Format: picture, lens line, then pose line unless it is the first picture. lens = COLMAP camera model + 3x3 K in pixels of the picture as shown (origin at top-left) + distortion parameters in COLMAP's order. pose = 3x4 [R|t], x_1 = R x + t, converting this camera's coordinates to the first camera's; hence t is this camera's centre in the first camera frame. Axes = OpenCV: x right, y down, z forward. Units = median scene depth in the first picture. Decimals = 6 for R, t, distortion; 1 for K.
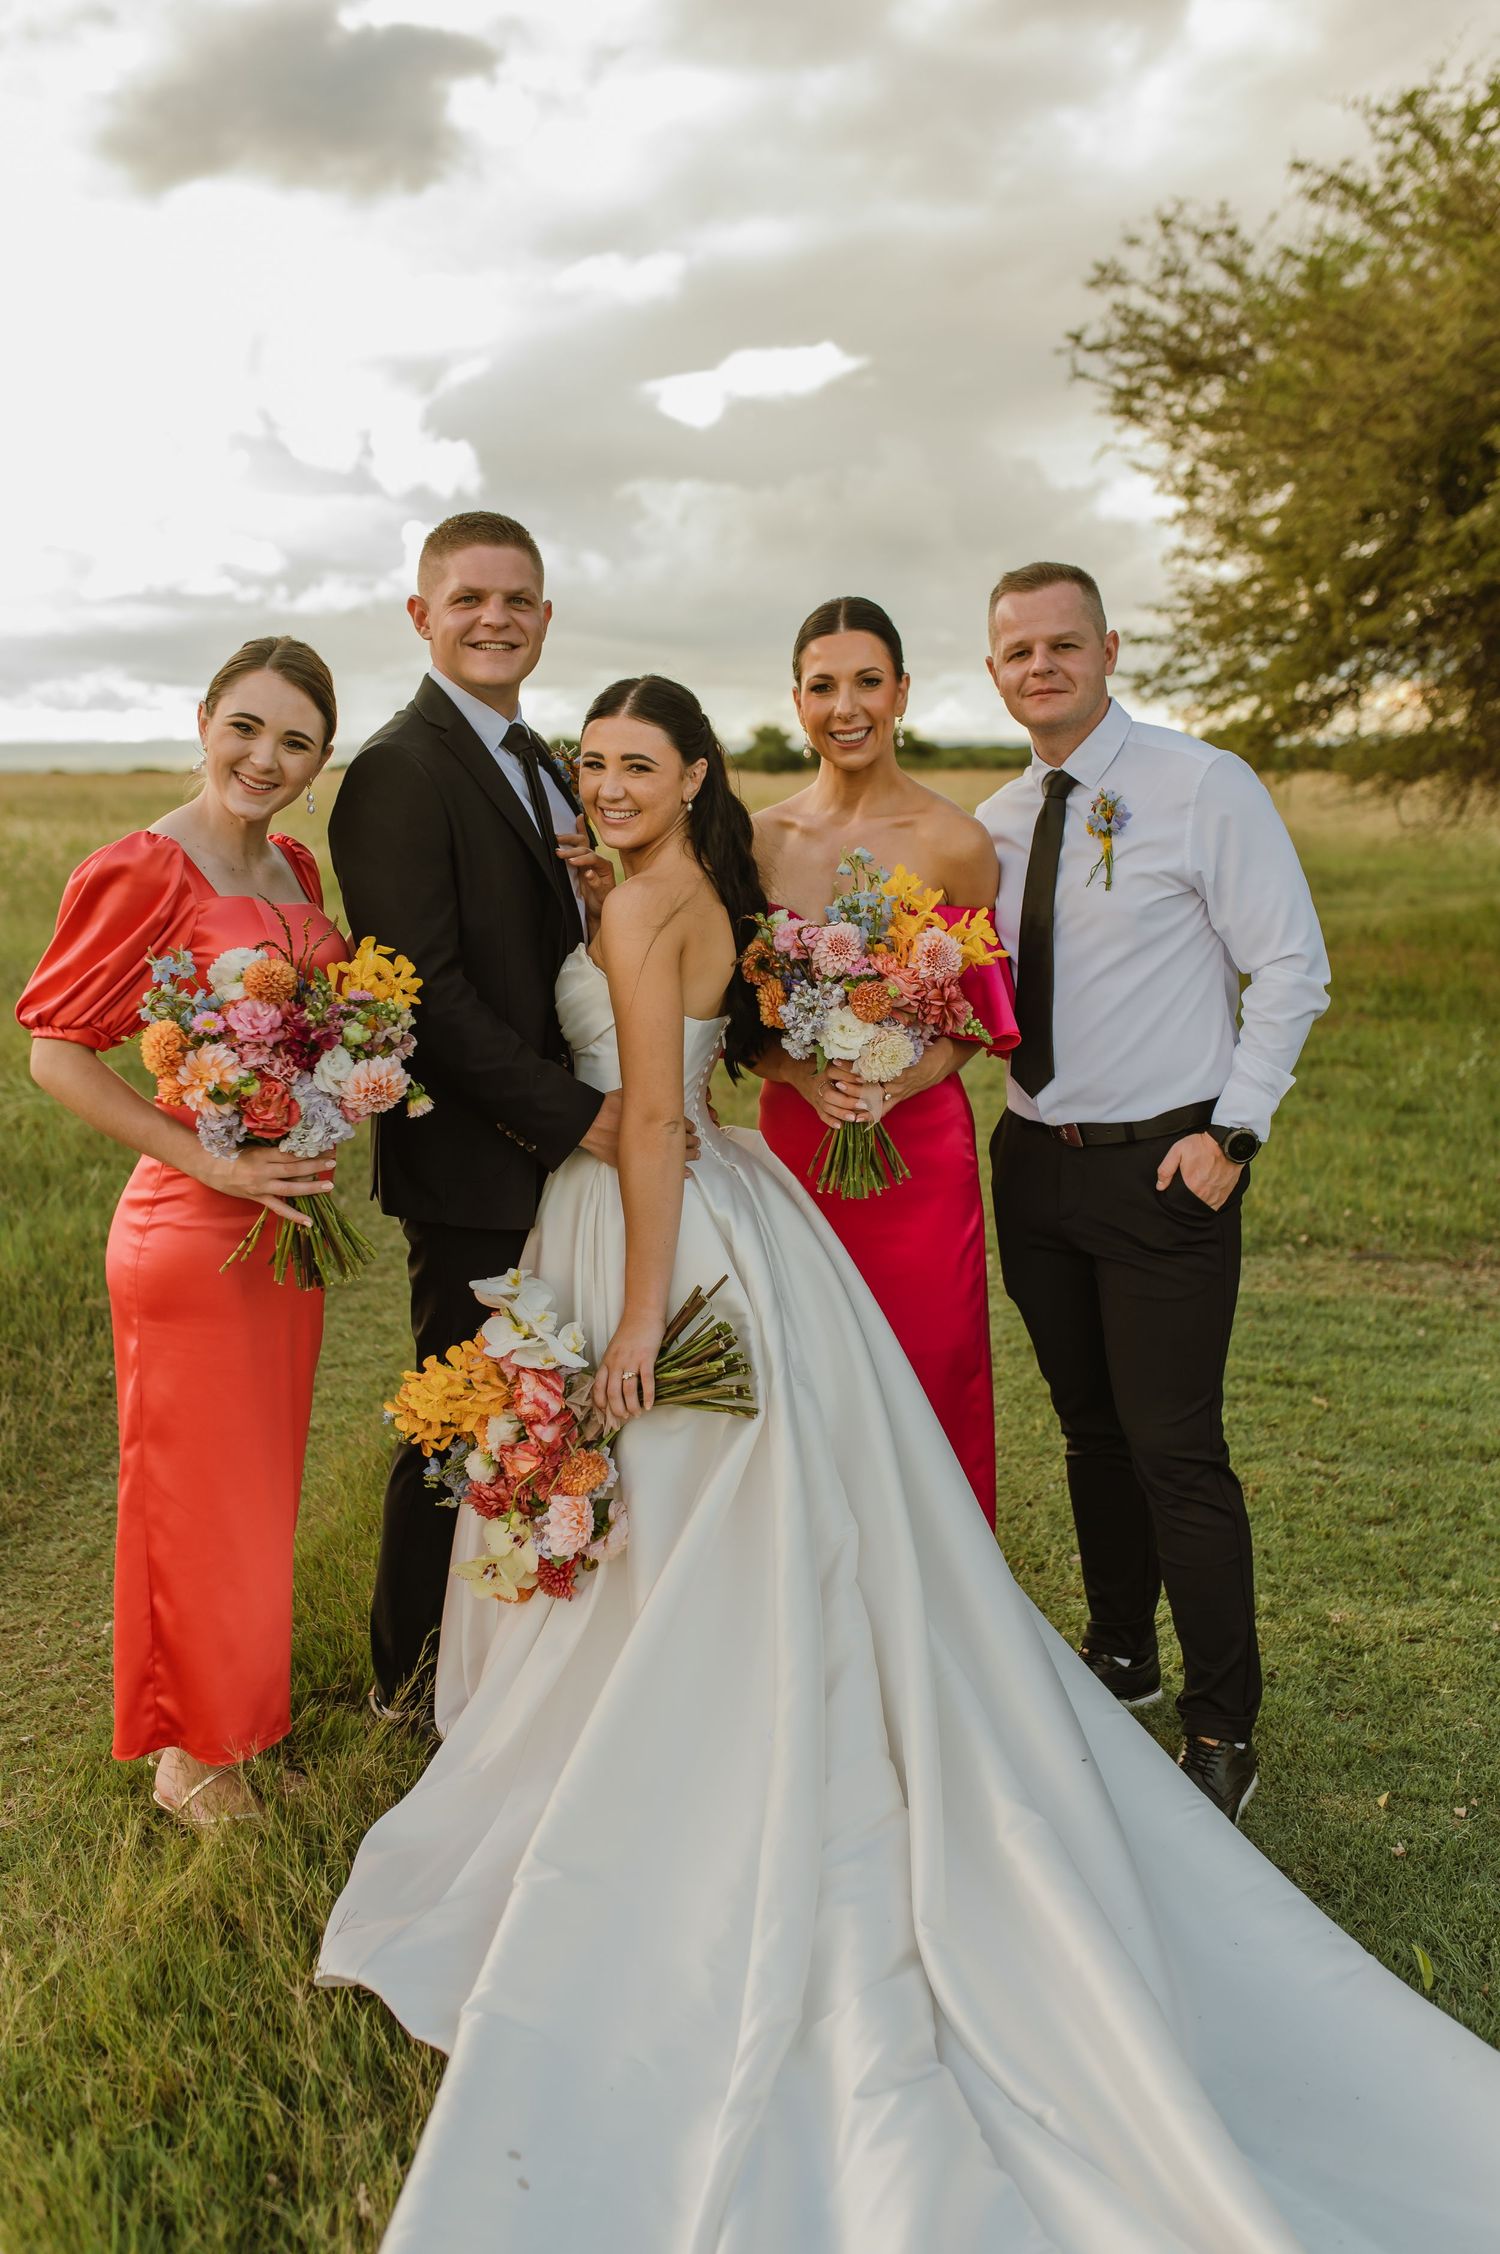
lens RADIAL K [[2127.5, 0, 773.8], [0, 2127.5, 1107.2], [0, 0, 1]] dist [0.003220, 0.091576]
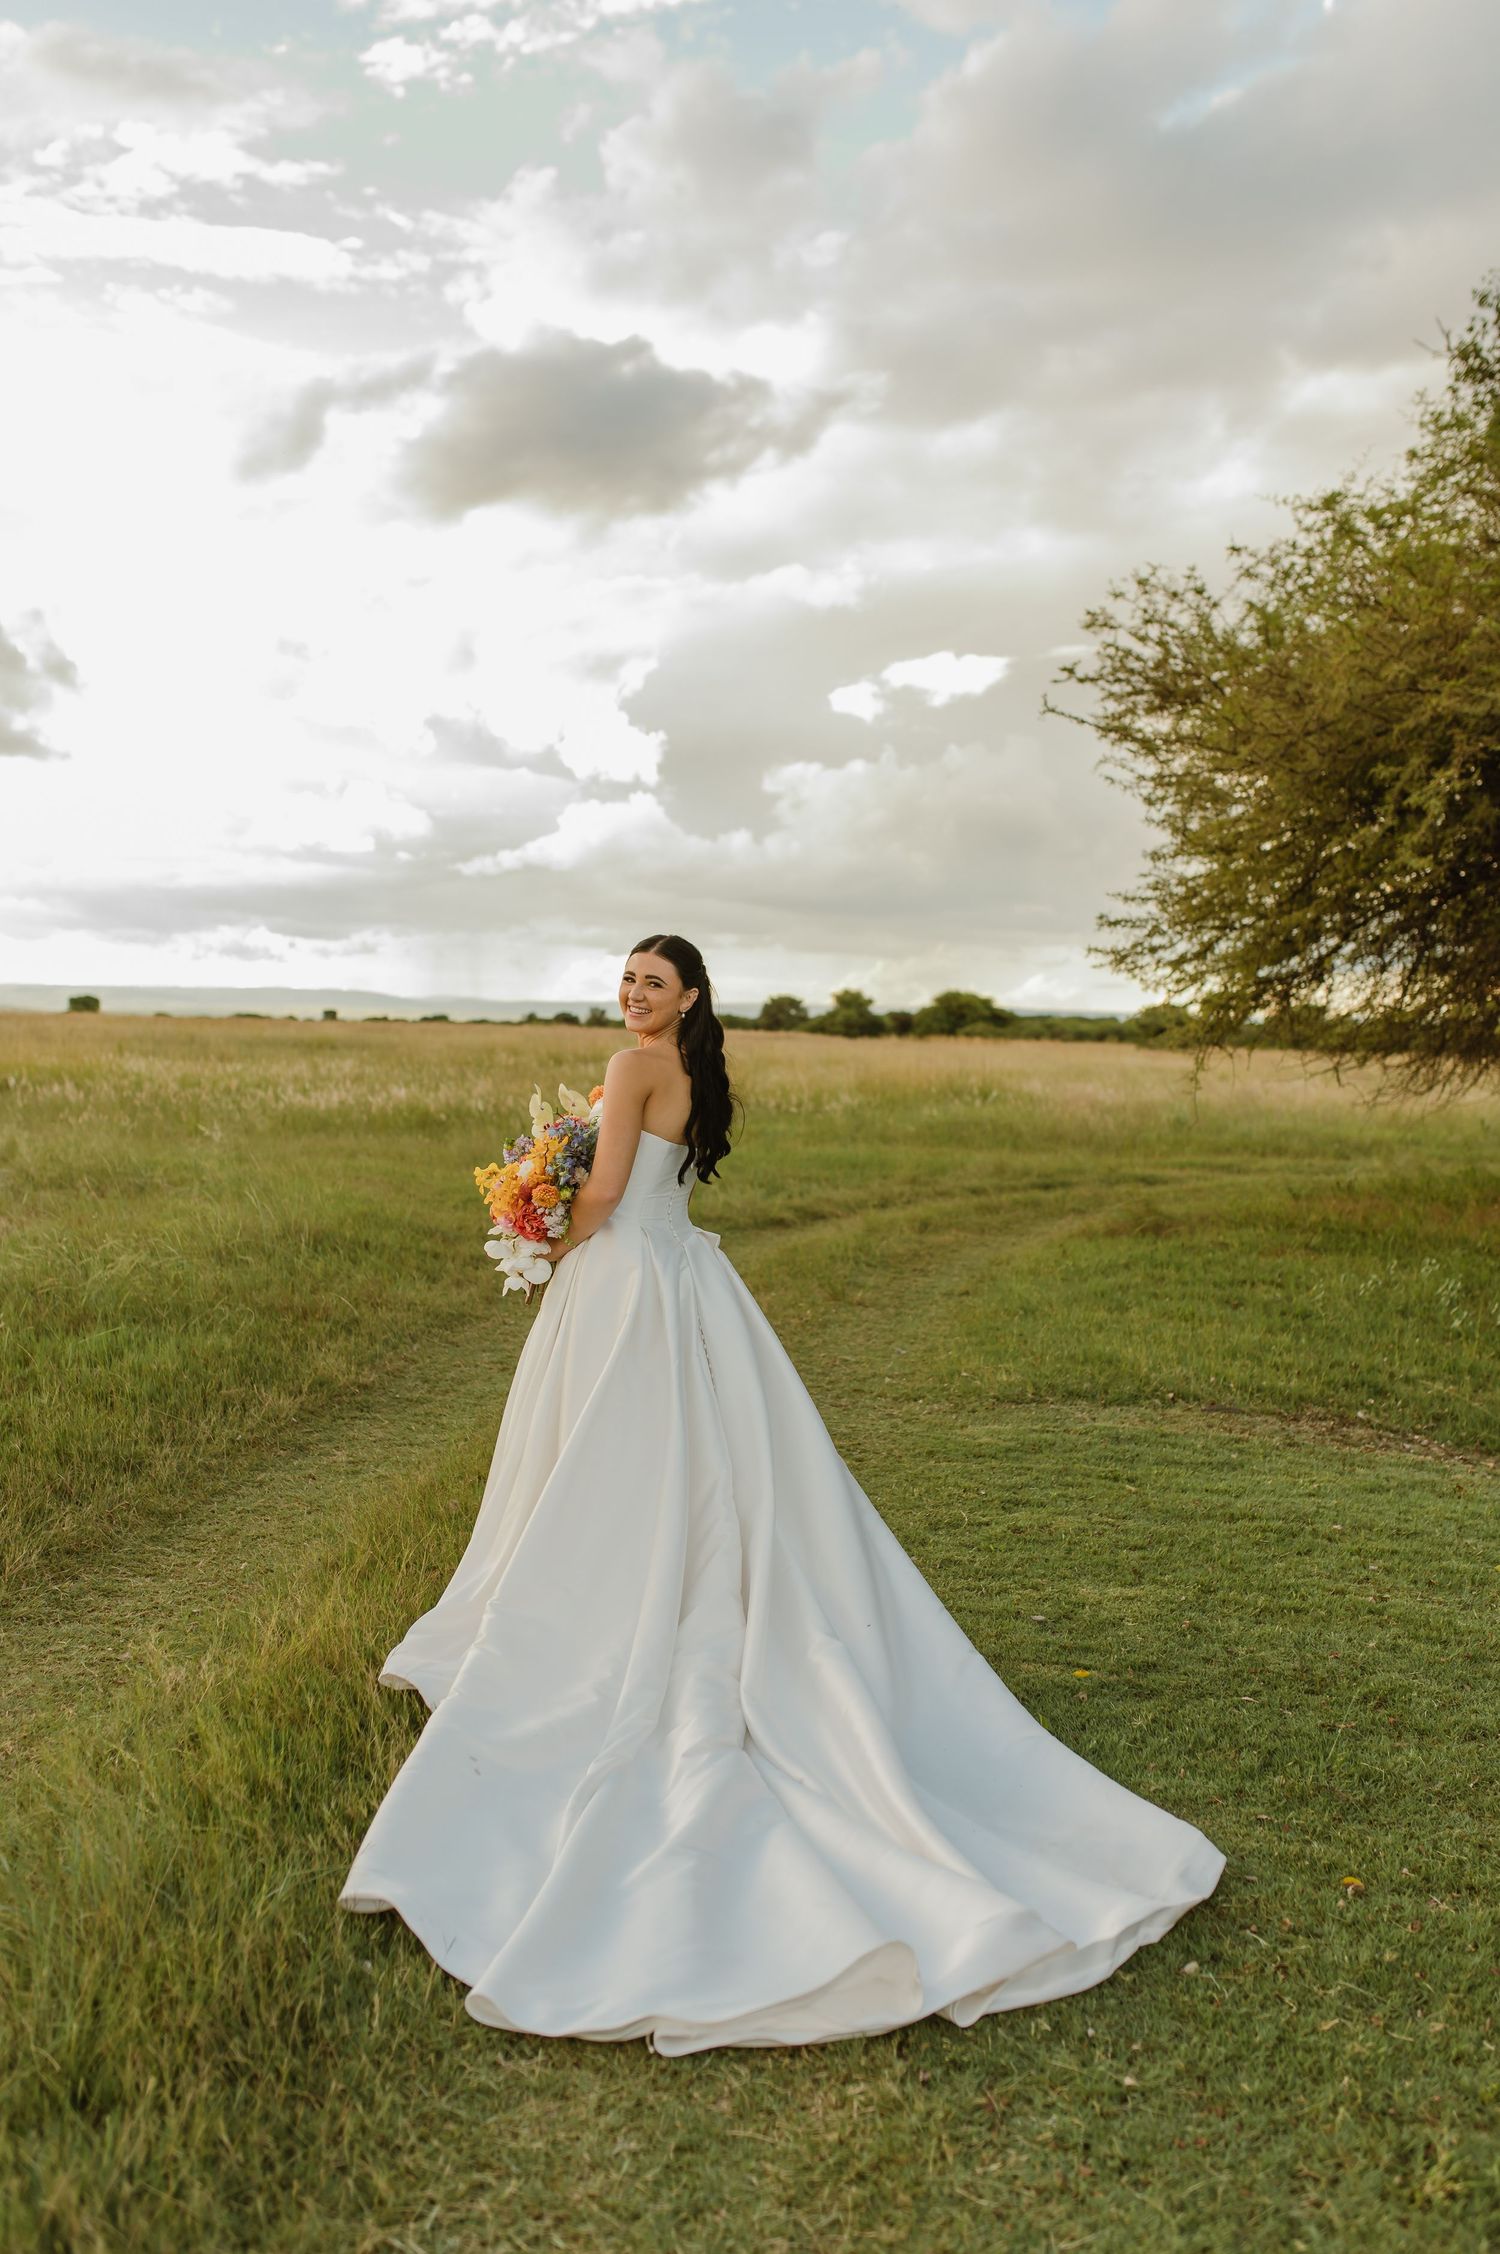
lens RADIAL K [[2113.2, 0, 794.0], [0, 2113.2, 1139.6], [0, 0, 1]] dist [-0.008944, 0.101572]
pose [[0.999133, 0.031030, -0.027771, 0.034438], [-0.033813, 0.993779, -0.106114, 0.031715], [0.024306, 0.106961, 0.993966, -0.164576]]
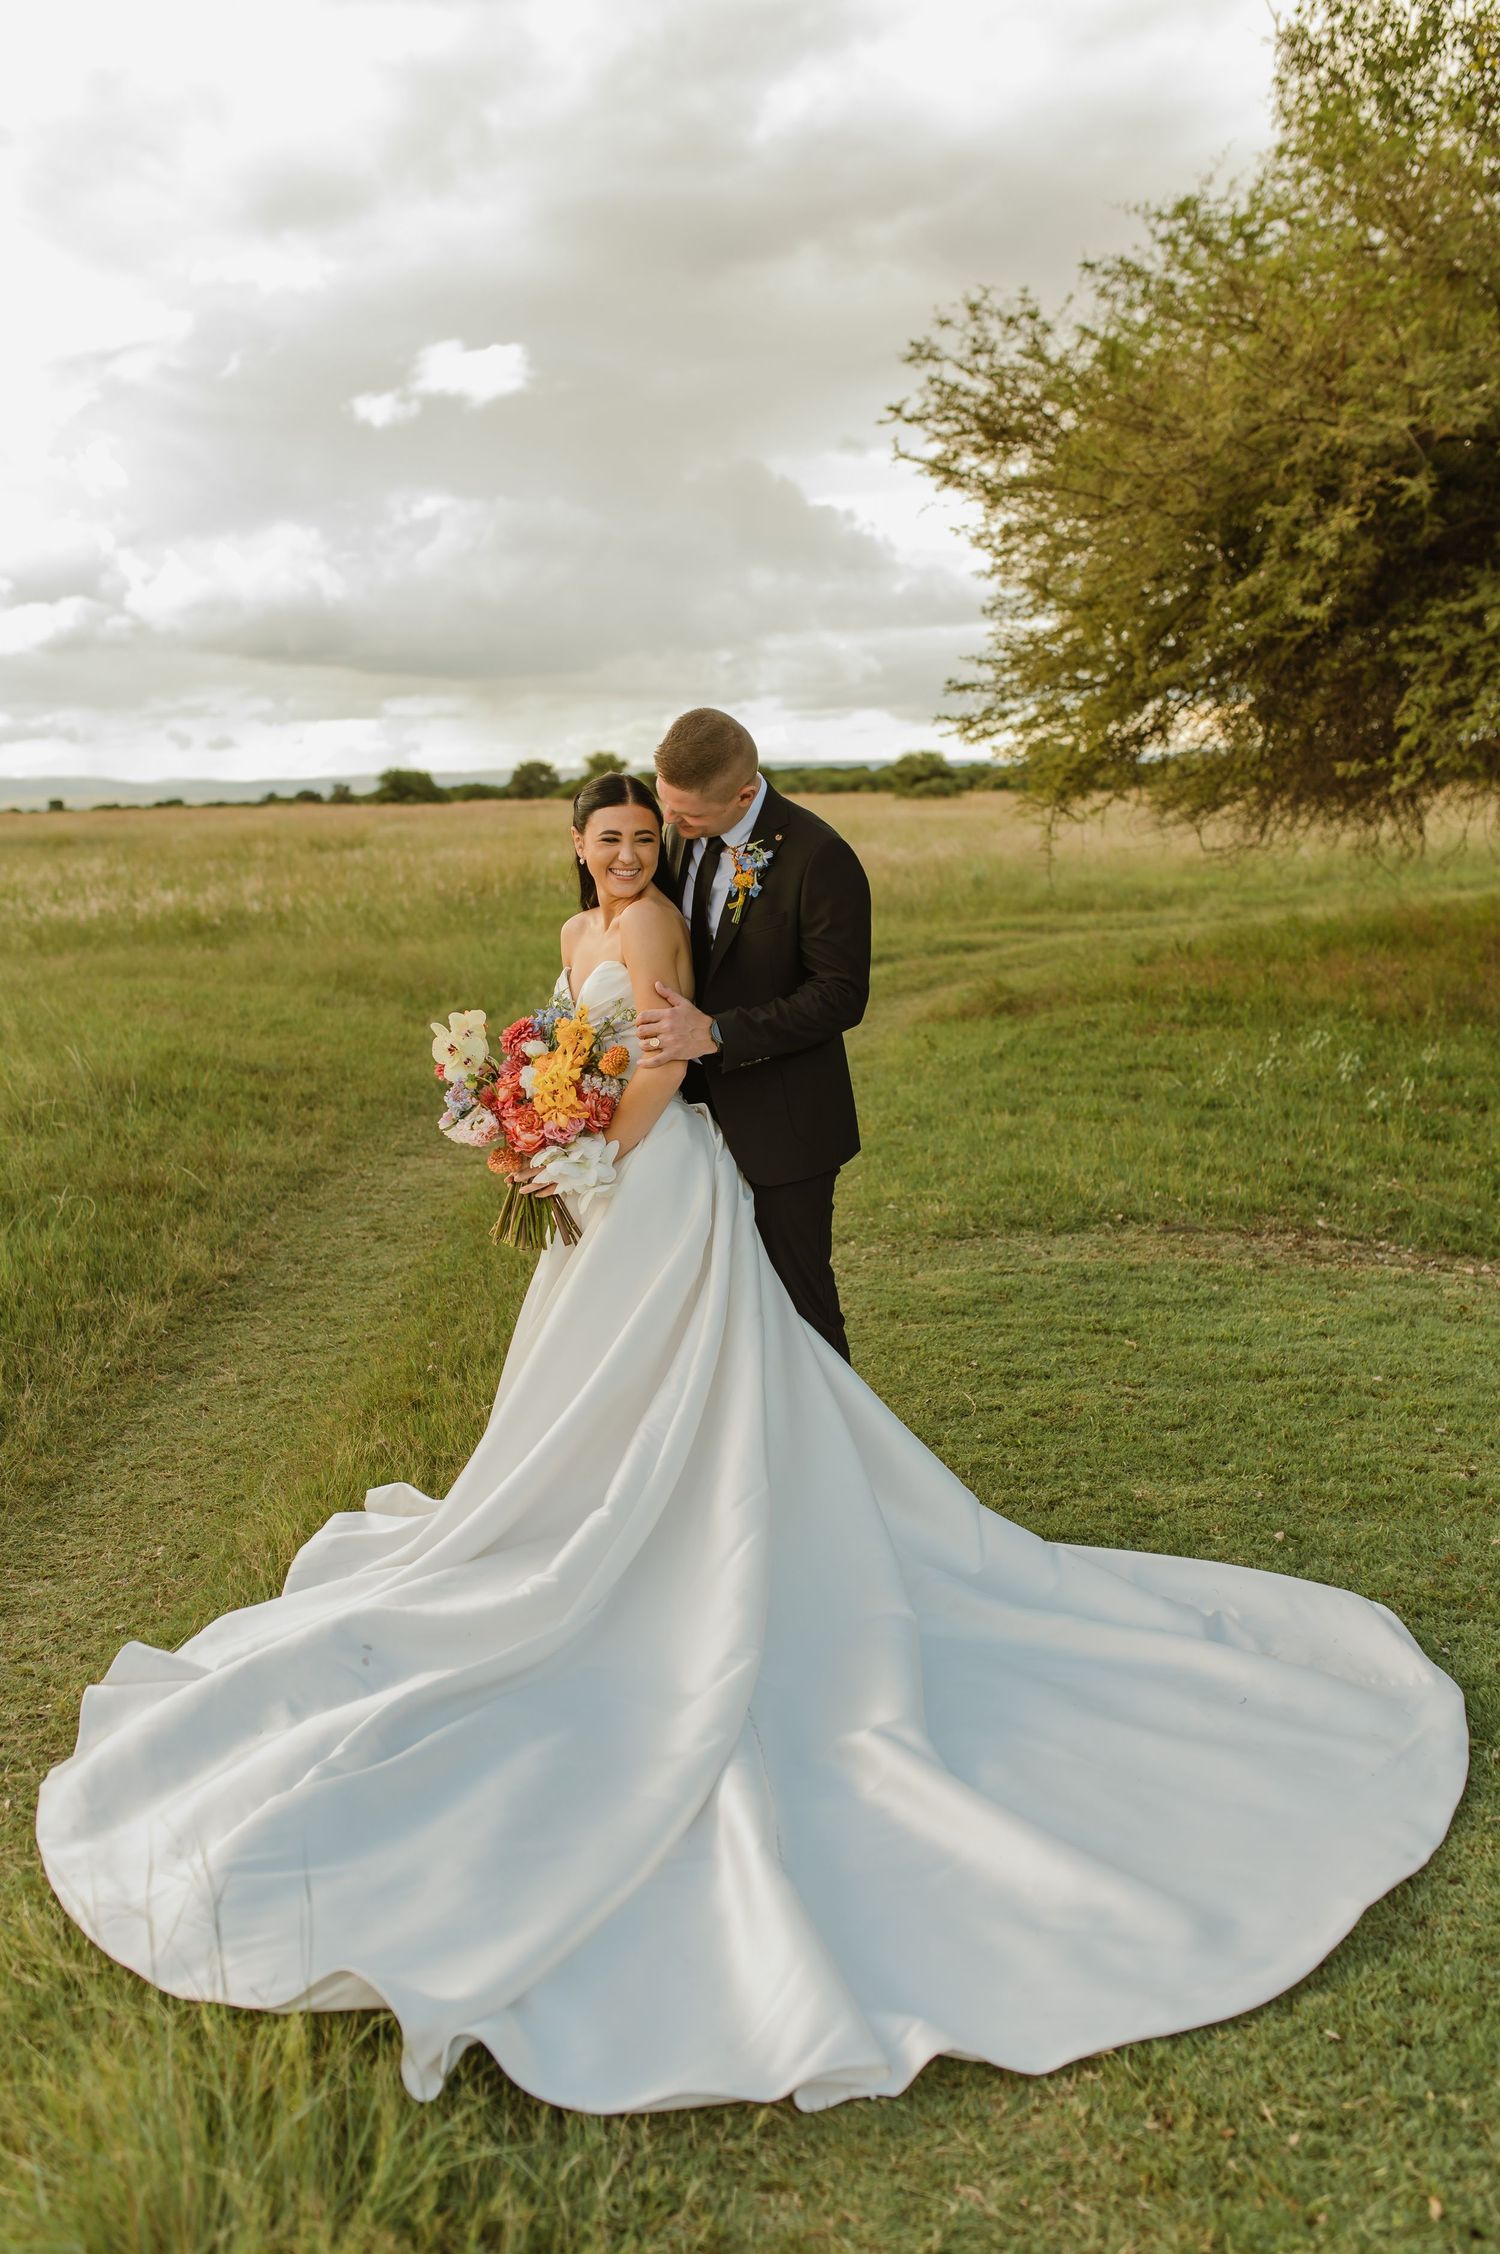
lens RADIAL K [[2113.2, 0, 794.0], [0, 2113.2, 1139.6], [0, 0, 1]] dist [-0.008944, 0.101572]
pose [[0.996042, -0.034643, 0.081856, -0.013480], [0.034282, 0.999395, 0.005810, 0.004065], [-0.082007, -0.002981, 0.996627, -0.084953]]
